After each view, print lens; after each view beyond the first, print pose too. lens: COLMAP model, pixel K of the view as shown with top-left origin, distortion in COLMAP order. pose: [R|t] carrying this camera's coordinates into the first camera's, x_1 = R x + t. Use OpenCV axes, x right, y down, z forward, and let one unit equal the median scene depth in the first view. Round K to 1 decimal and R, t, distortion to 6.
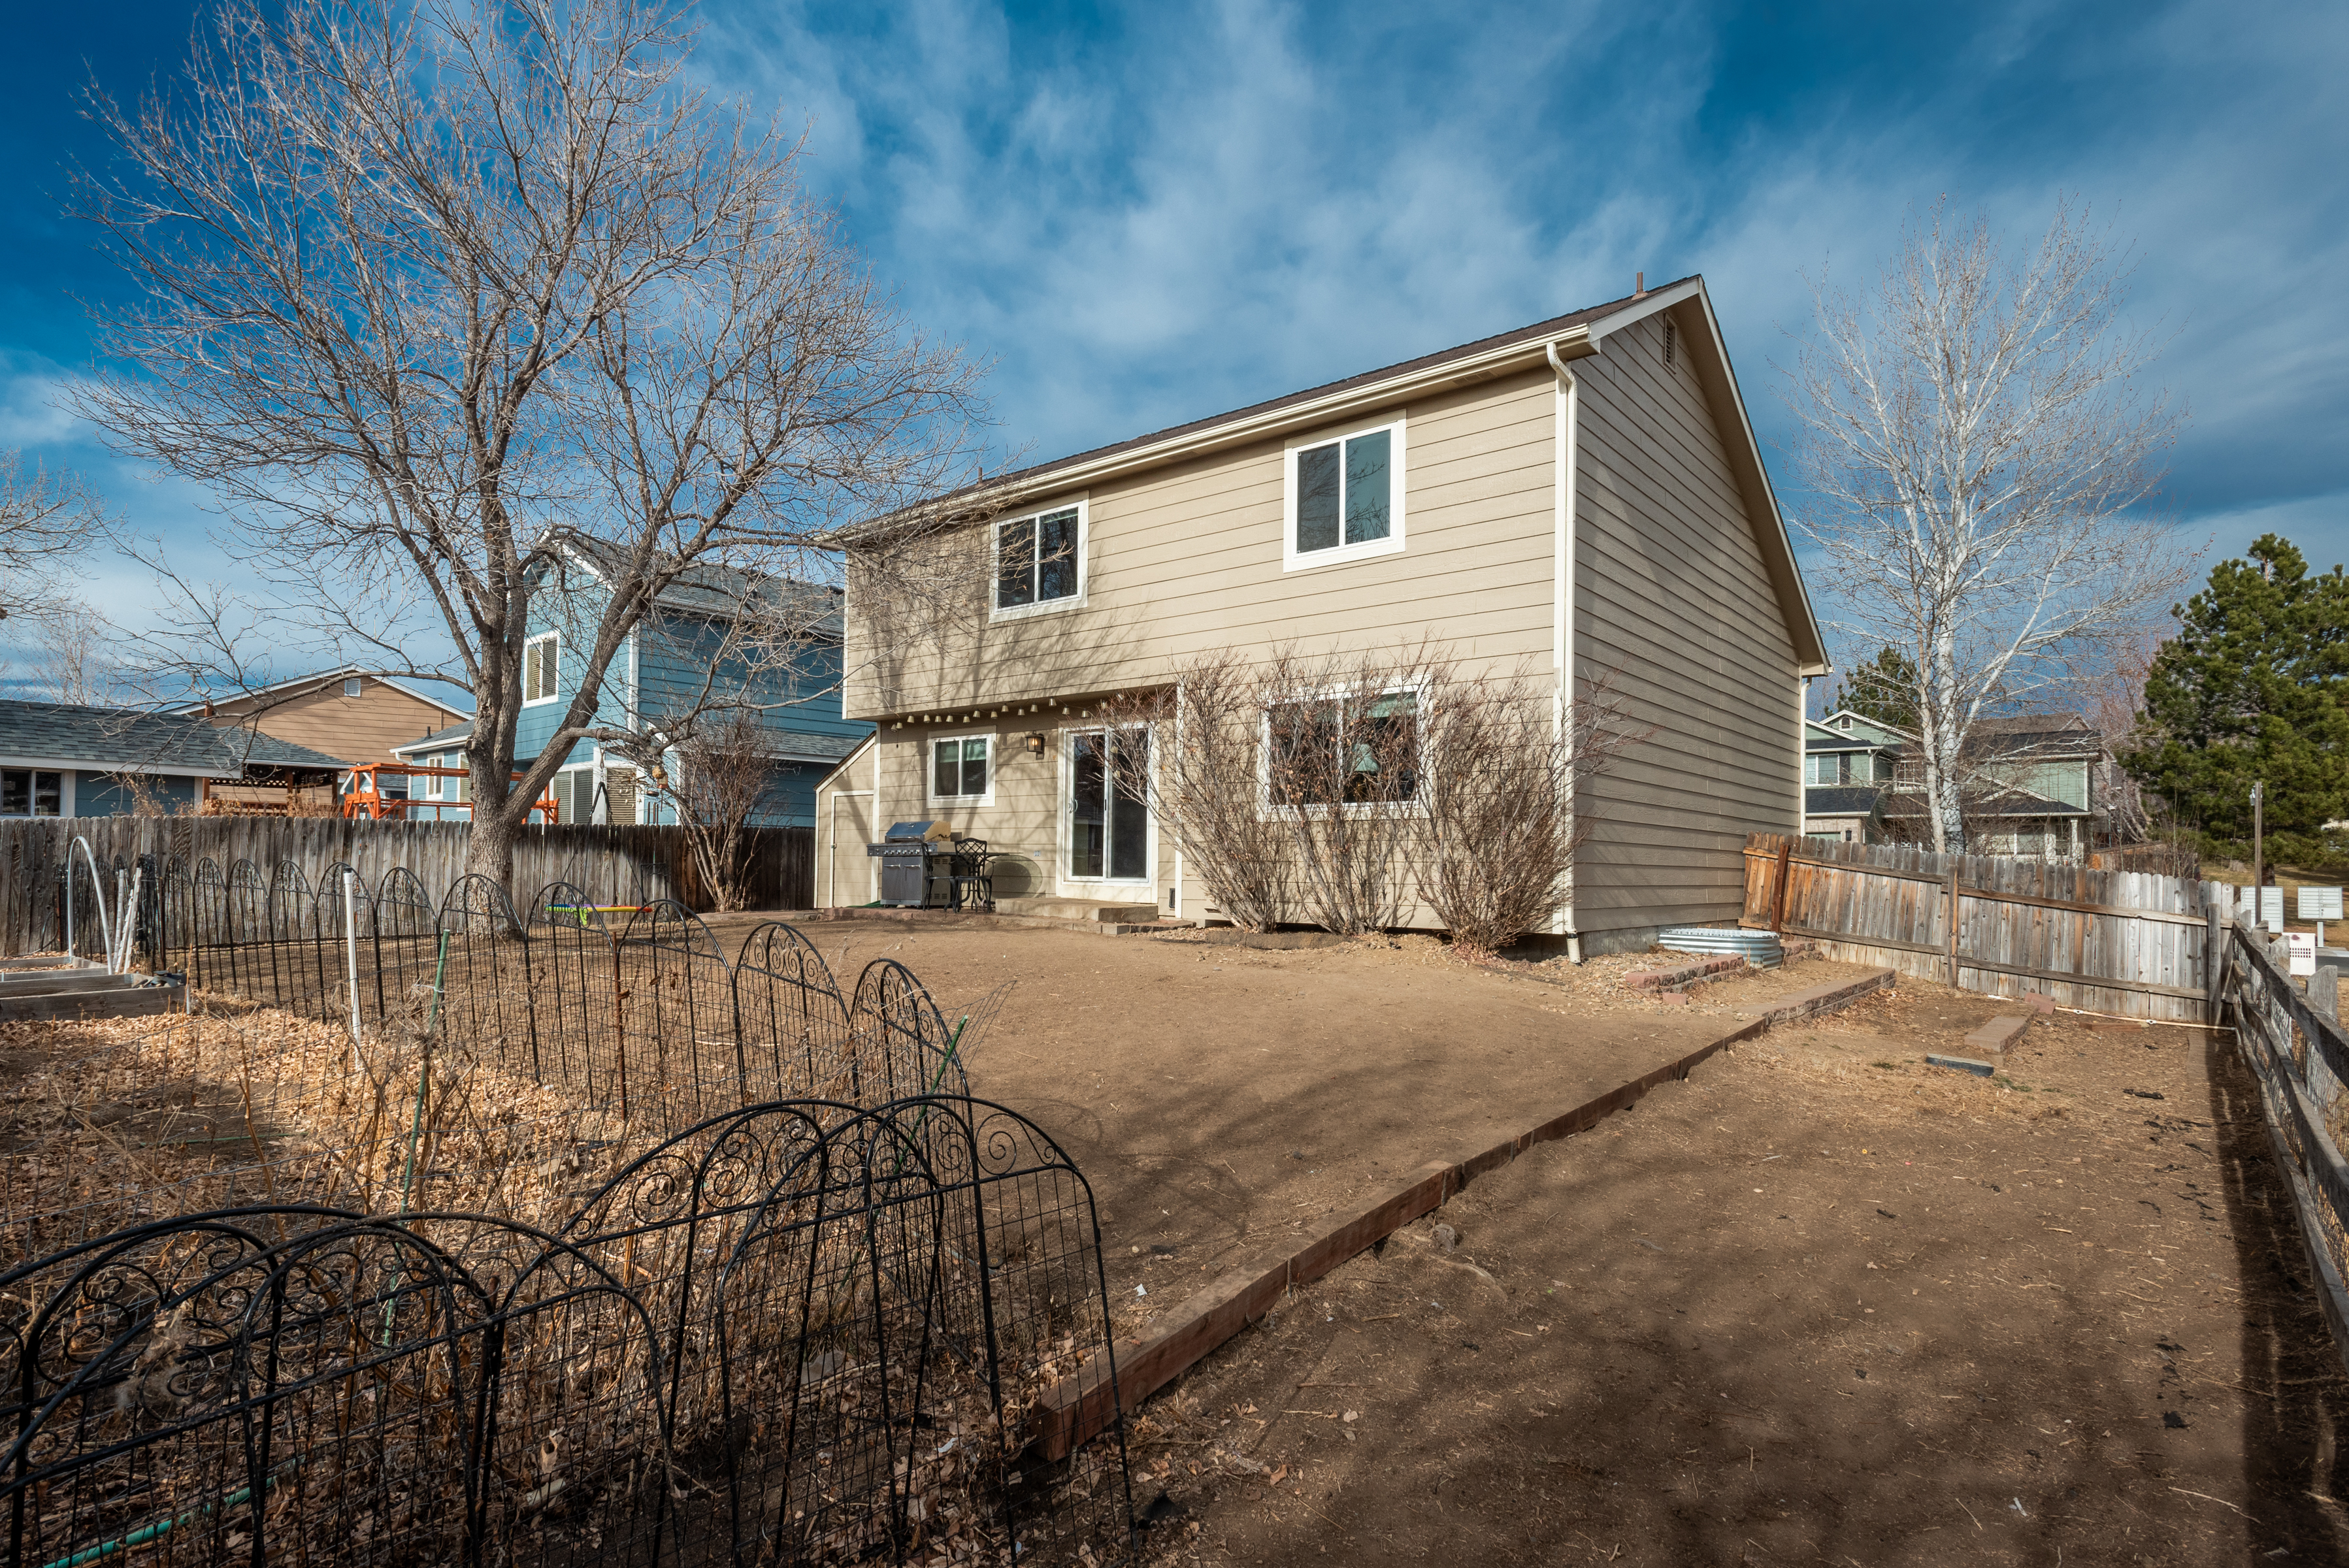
lens RADIAL K [[1205.0, 0, 1099.0], [0, 1205.0, 892.4], [0, 0, 1]] dist [0.021480, -0.000163]
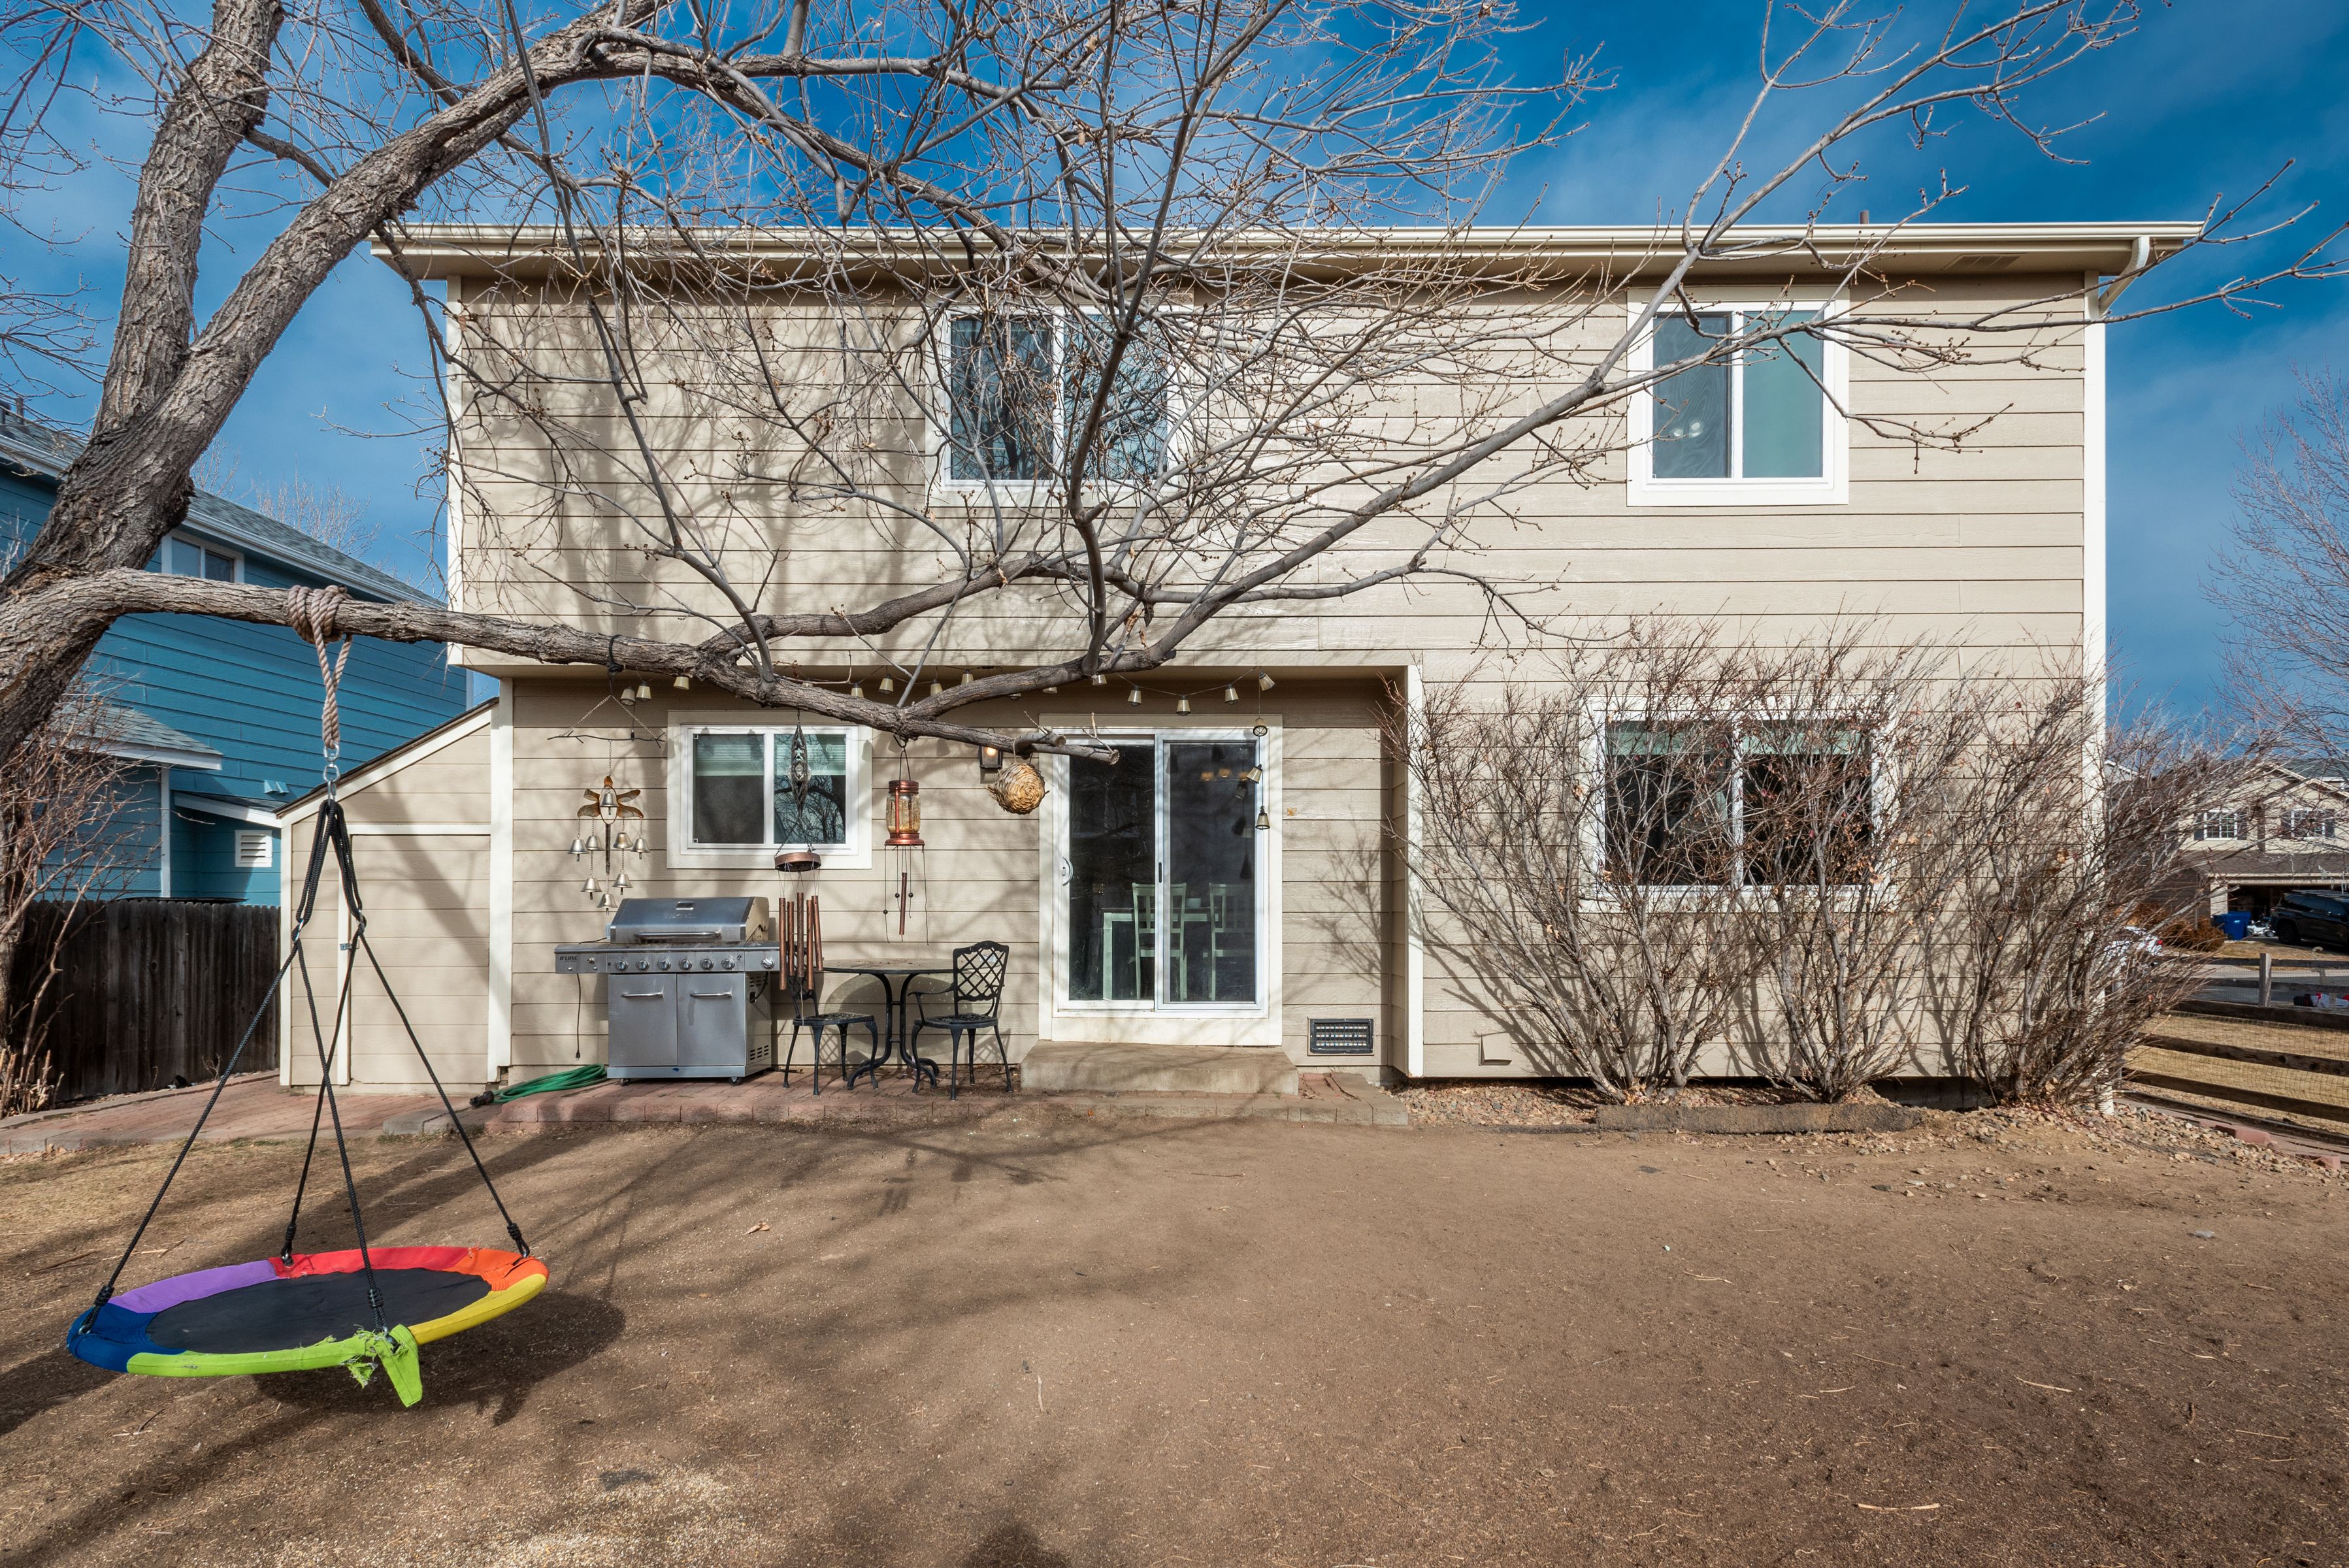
lens RADIAL K [[1205.0, 0, 1099.0], [0, 1205.0, 892.4], [0, 0, 1]] dist [0.021480, -0.000163]
pose [[0.758732, -0.005548, 0.651380, -0.366281], [0.024370, 0.999505, -0.019872, -0.051969], [-0.650947, 0.030952, 0.758492, 0.583322]]
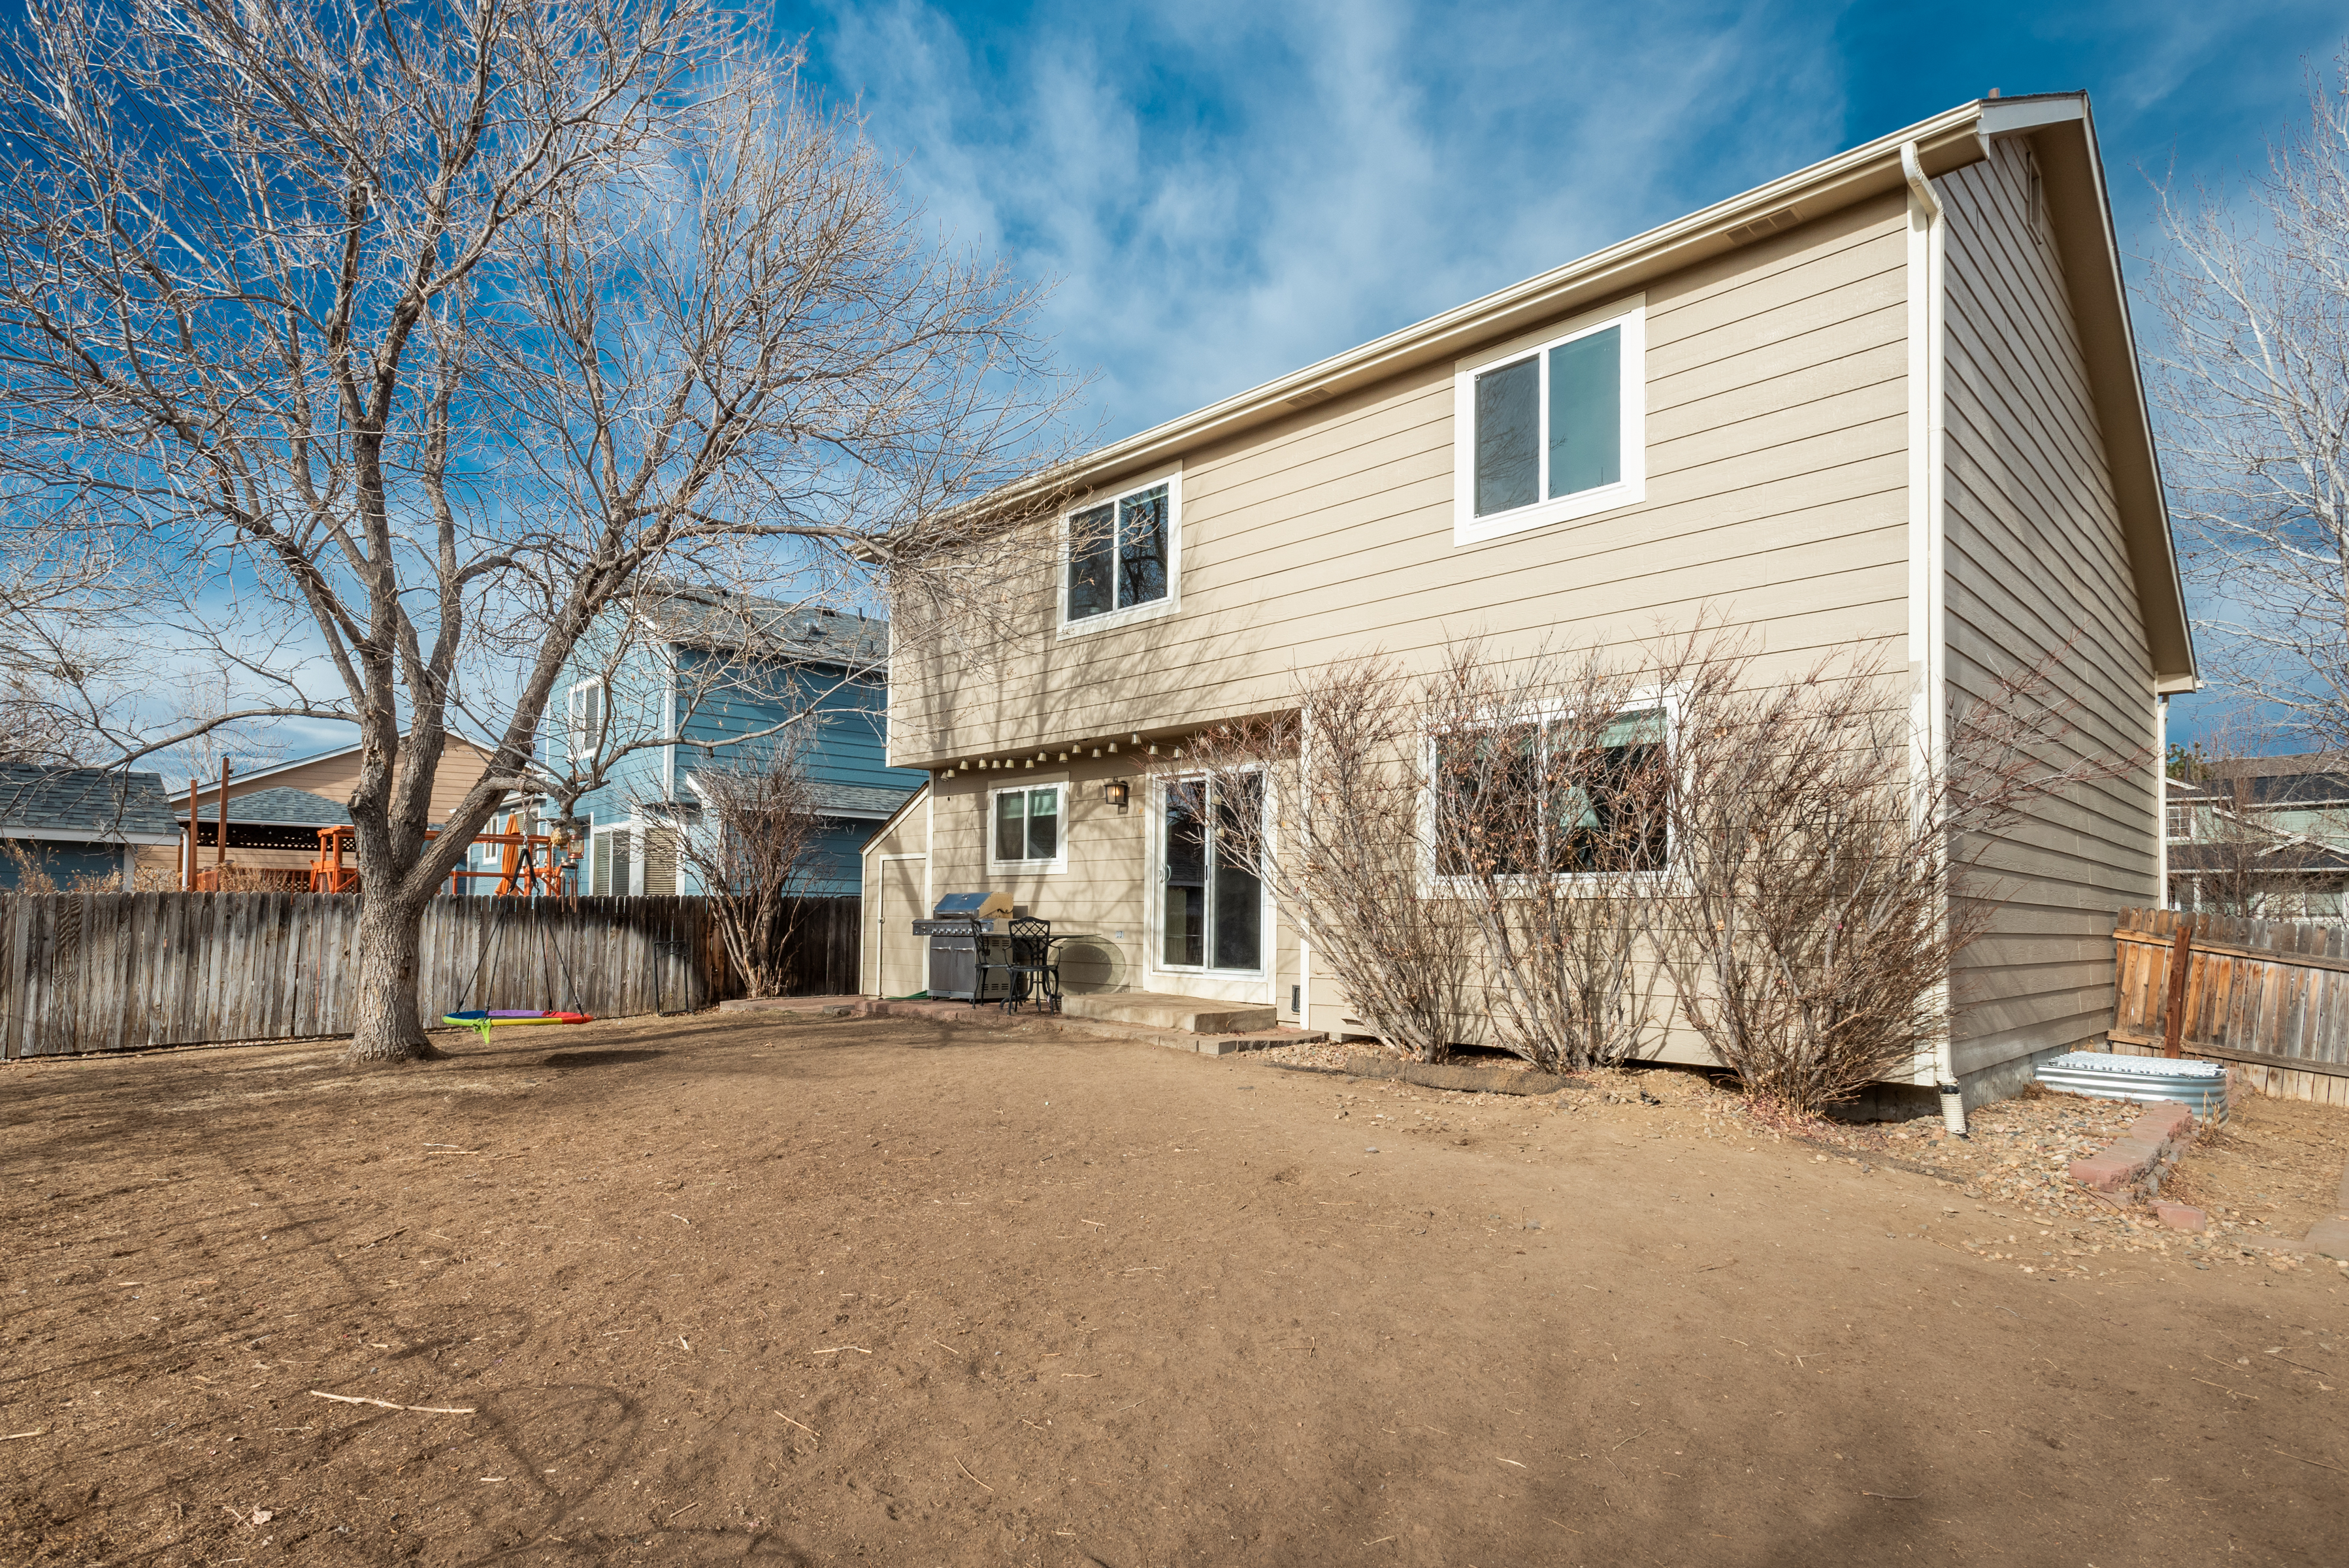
lens RADIAL K [[1205.0, 0, 1099.0], [0, 1205.0, 892.4], [0, 0, 1]] dist [0.021480, -0.000163]
pose [[0.995130, -0.001976, -0.098547, 0.012719], [-0.002452, 0.998993, -0.044792, -0.025566], [0.098536, 0.044815, 0.994124, 0.234249]]
